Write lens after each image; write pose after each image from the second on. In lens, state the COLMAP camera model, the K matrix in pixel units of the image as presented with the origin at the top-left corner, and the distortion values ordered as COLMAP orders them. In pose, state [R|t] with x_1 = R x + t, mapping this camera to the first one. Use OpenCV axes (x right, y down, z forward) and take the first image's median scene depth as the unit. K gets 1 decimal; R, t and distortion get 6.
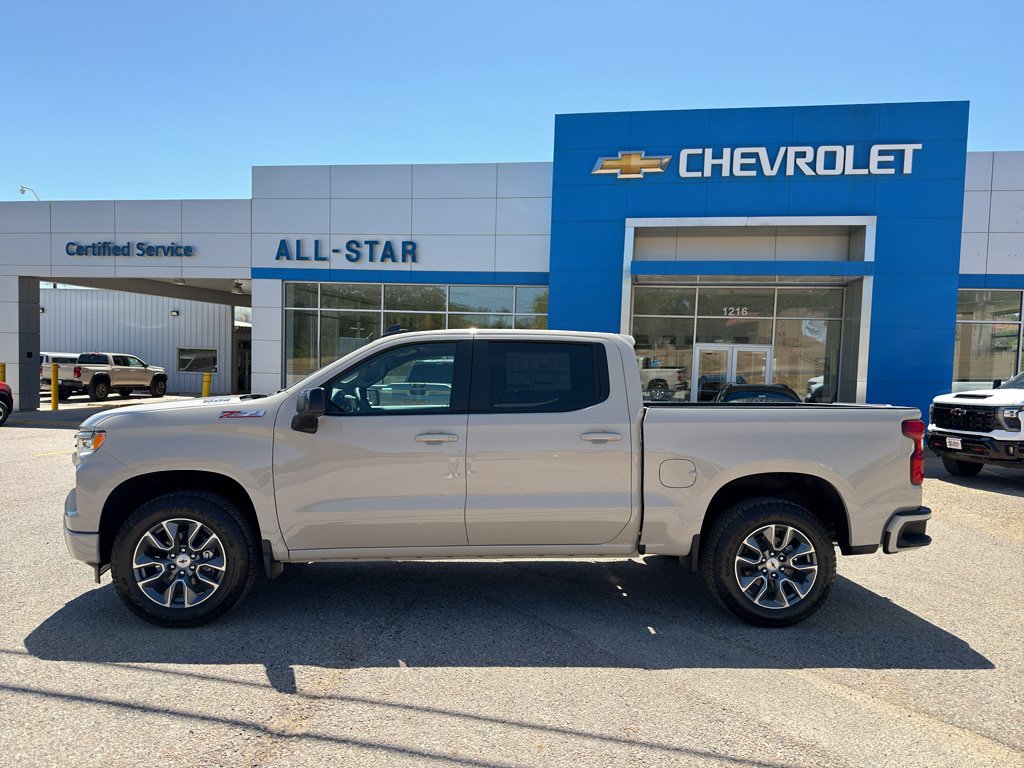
lens RADIAL K [[734.3, 0, 511.1], [0, 734.3, 377.1], [0, 0, 1]] dist [0.010513, -0.001636]
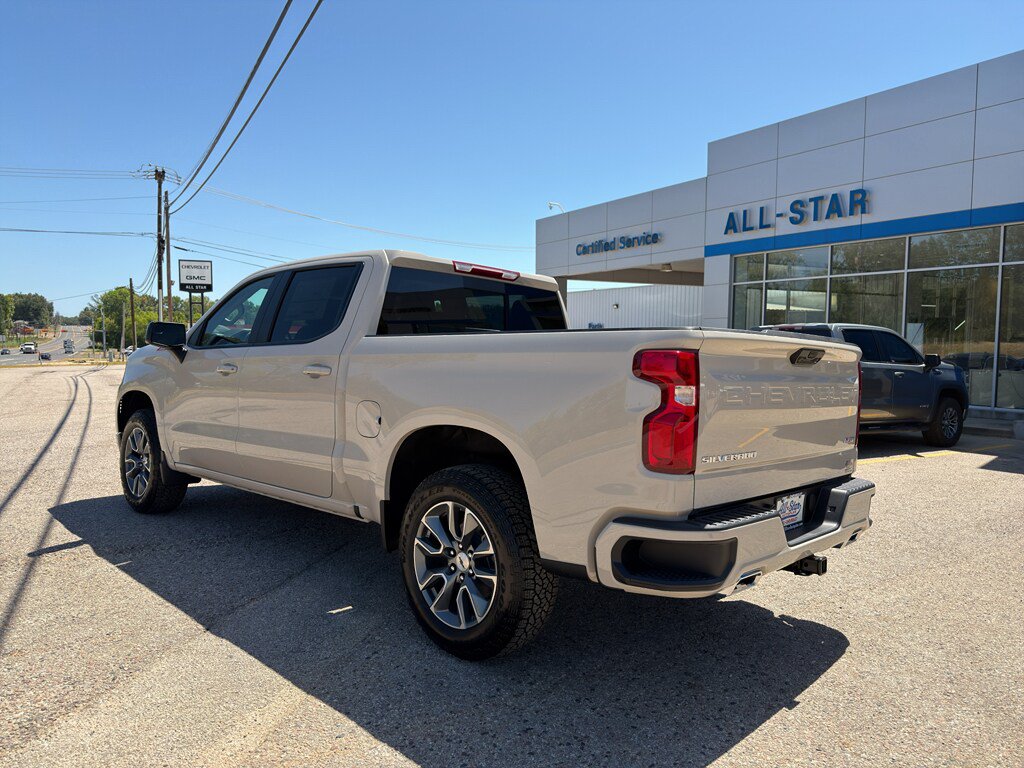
lens RADIAL K [[734.3, 0, 511.1], [0, 734.3, 377.1], [0, 0, 1]] dist [0.010513, -0.001636]
pose [[0.649134, 0.007450, -0.760638, 0.235475], [-0.002258, 0.999967, 0.007868, 0.021084], [0.760671, -0.003390, 0.649129, 0.157543]]
